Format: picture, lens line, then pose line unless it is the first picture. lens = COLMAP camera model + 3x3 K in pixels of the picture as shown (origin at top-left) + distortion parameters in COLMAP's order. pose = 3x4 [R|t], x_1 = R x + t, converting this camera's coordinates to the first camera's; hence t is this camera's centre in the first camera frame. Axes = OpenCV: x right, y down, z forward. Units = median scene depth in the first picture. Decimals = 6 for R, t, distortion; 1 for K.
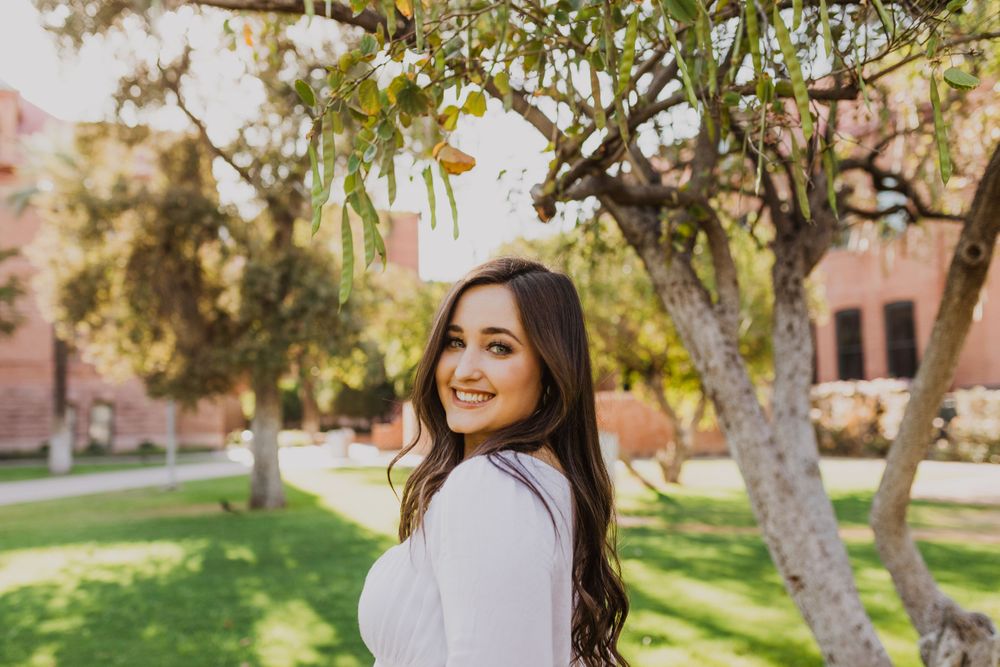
lens RADIAL K [[965.6, 0, 495.6], [0, 965.6, 329.2], [0, 0, 1]] dist [0.001454, 0.000000]
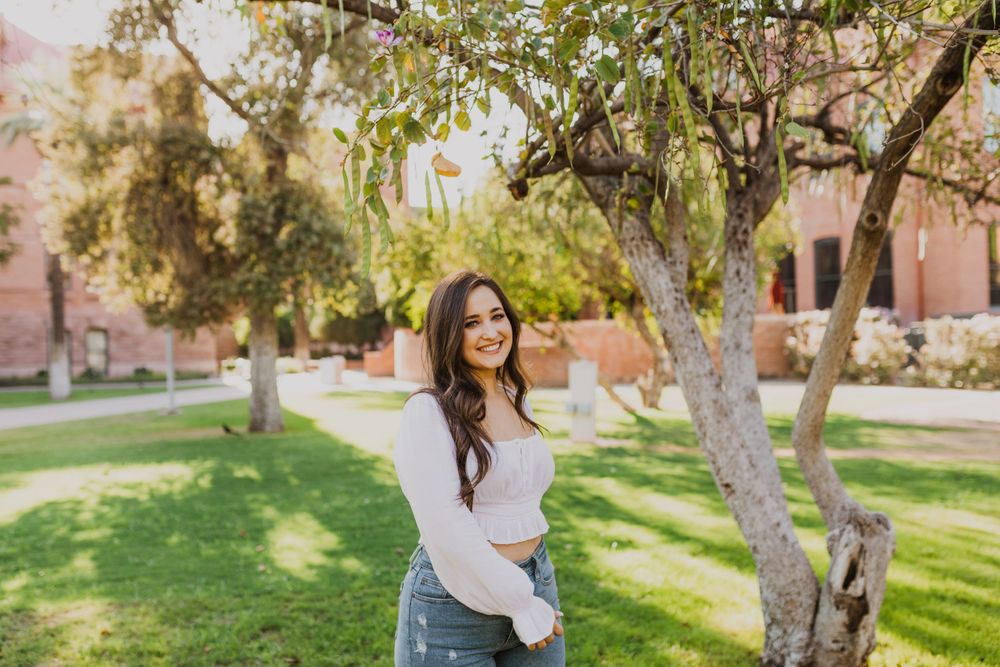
lens RADIAL K [[965.6, 0, 497.2], [0, 965.6, 329.0], [0, 0, 1]] dist [0.001454, 0.000000]
pose [[0.999910, -0.000606, 0.013408, 0.001363], [-0.000428, 0.997028, 0.077034, -0.007925], [-0.013415, -0.077033, 0.996938, -0.048451]]
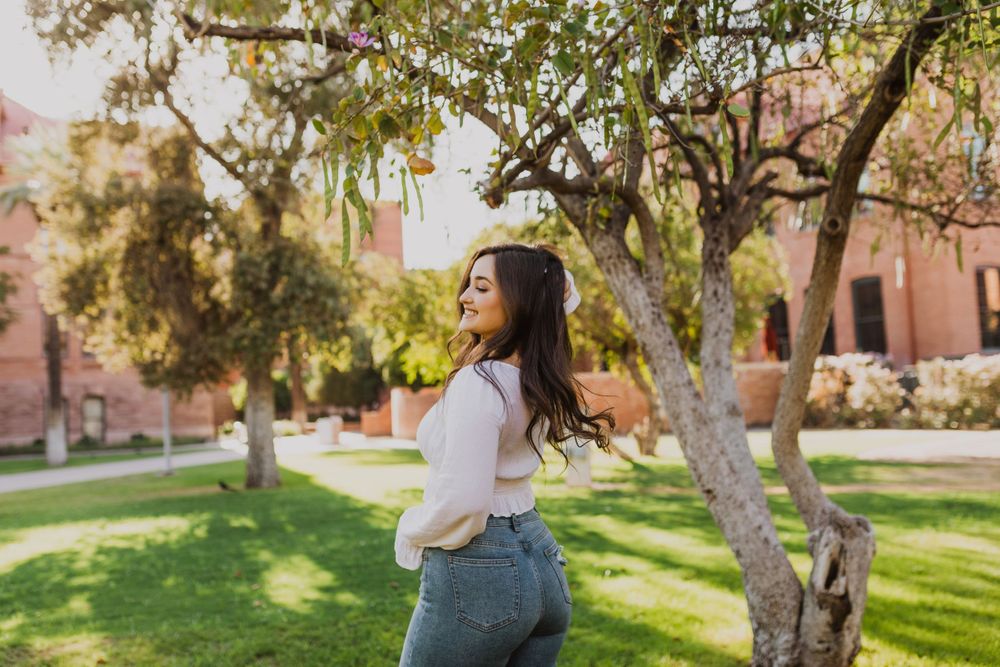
lens RADIAL K [[965.6, 0, 498.7], [0, 965.6, 327.9], [0, 0, 1]] dist [0.001454, 0.000000]
pose [[0.999532, -0.024678, 0.018086, 0.005817], [0.024481, 0.999639, 0.011037, 0.007073], [-0.018352, -0.010589, 0.999776, -0.060049]]
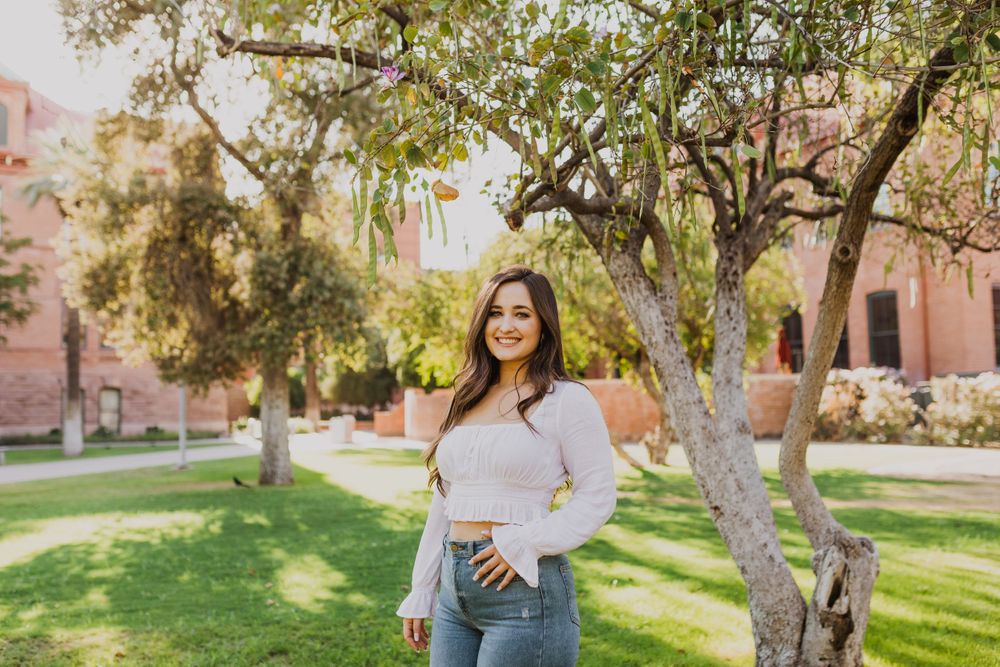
lens RADIAL K [[965.6, 0, 496.9], [0, 965.6, 327.2], [0, 0, 1]] dist [0.001454, 0.000000]
pose [[0.999996, 0.002260, 0.001793, 0.004904], [-0.002275, 0.999961, 0.008480, 0.002691], [-0.001774, -0.008484, 0.999962, -0.068378]]
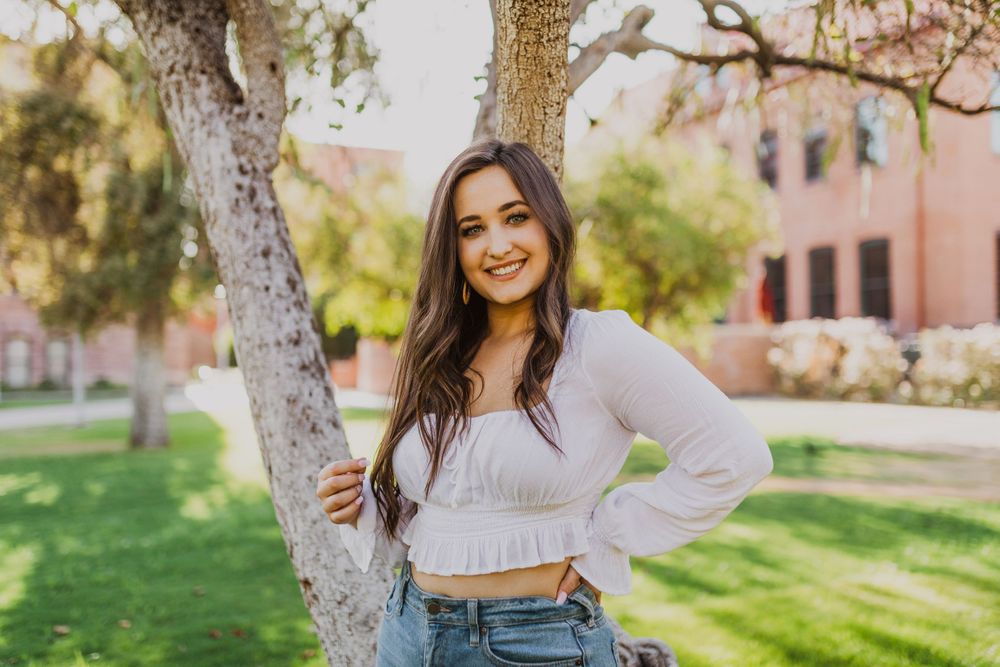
lens RADIAL K [[965.6, 0, 501.1], [0, 965.6, 330.0], [0, 0, 1]] dist [0.001454, 0.000000]
pose [[0.999925, 0.012139, 0.001901, 0.107866], [-0.012230, 0.998194, 0.058819, 0.020214], [-0.001183, -0.058837, 0.998267, 0.116898]]
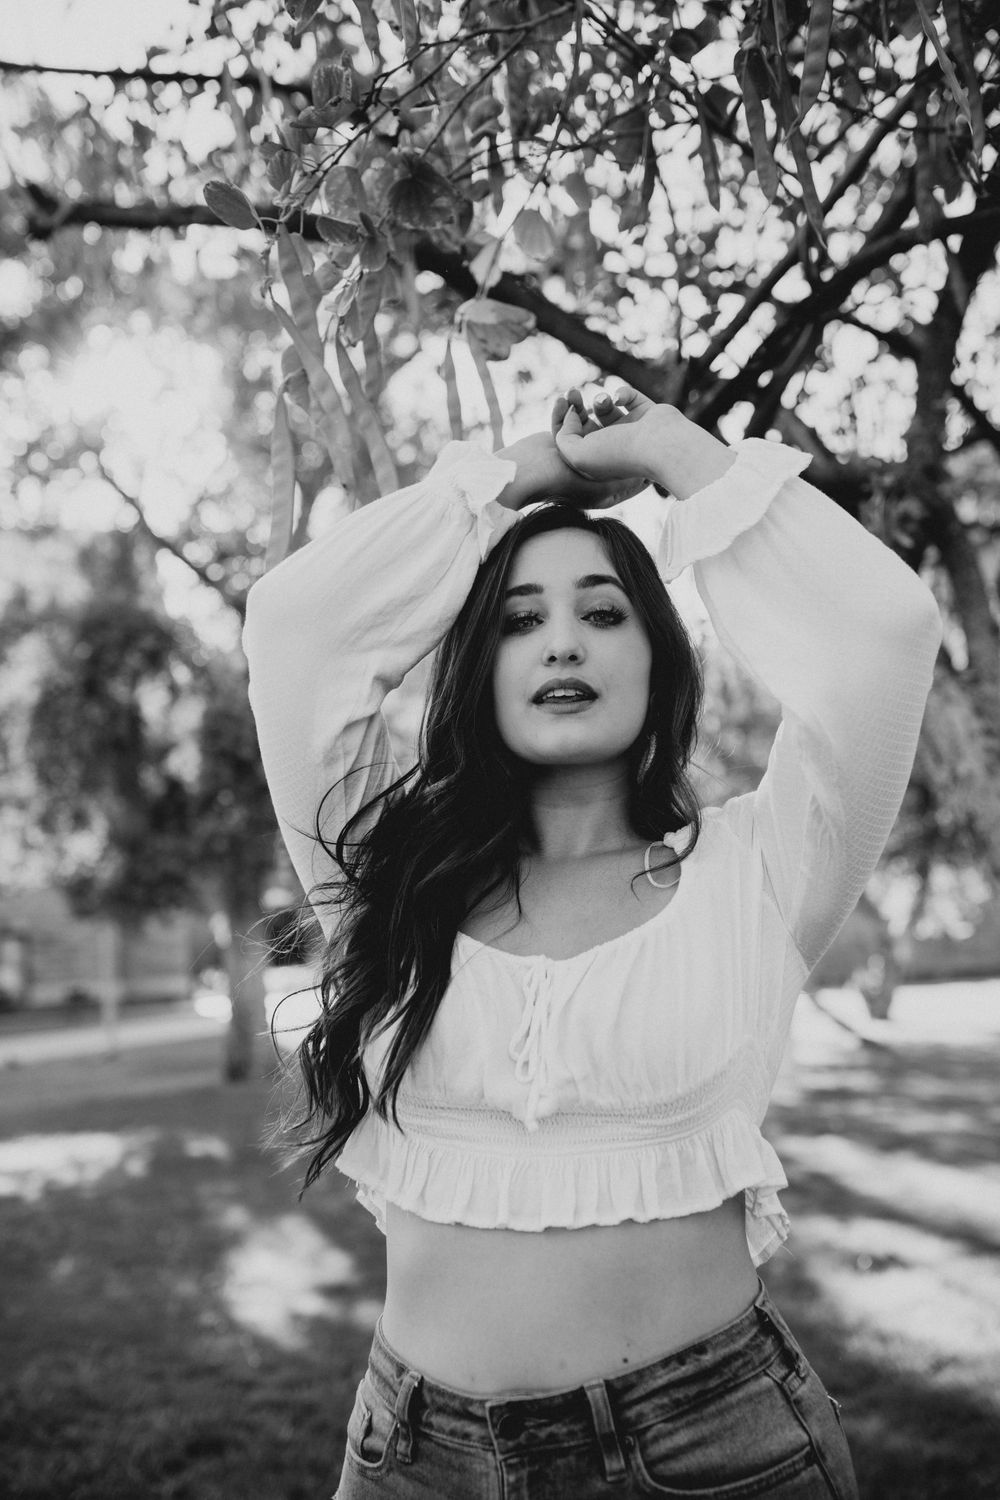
lens RADIAL K [[1448.3, 0, 492.9], [0, 1448.3, 742.6], [0, 0, 1]] dist [0.001454, 0.000000]
pose [[0.996778, -0.046096, -0.065641, -0.000191], [0.043007, 0.997935, -0.047717, 0.013581], [0.067705, 0.044741, 0.996702, 0.029776]]
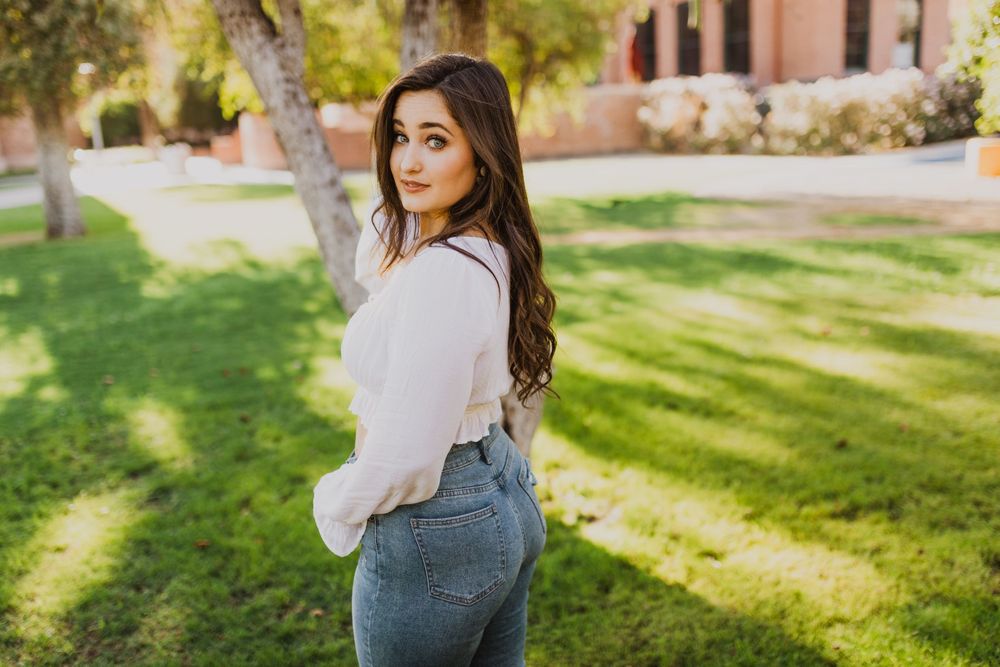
lens RADIAL K [[965.6, 0, 497.9], [0, 965.6, 352.9], [0, 0, 1]] dist [0.001454, 0.000000]
pose [[0.991634, -0.063986, 0.112106, 0.088461], [0.024396, 0.945742, 0.324001, -0.009599], [-0.126755, -0.318555, 0.939391, -0.002514]]
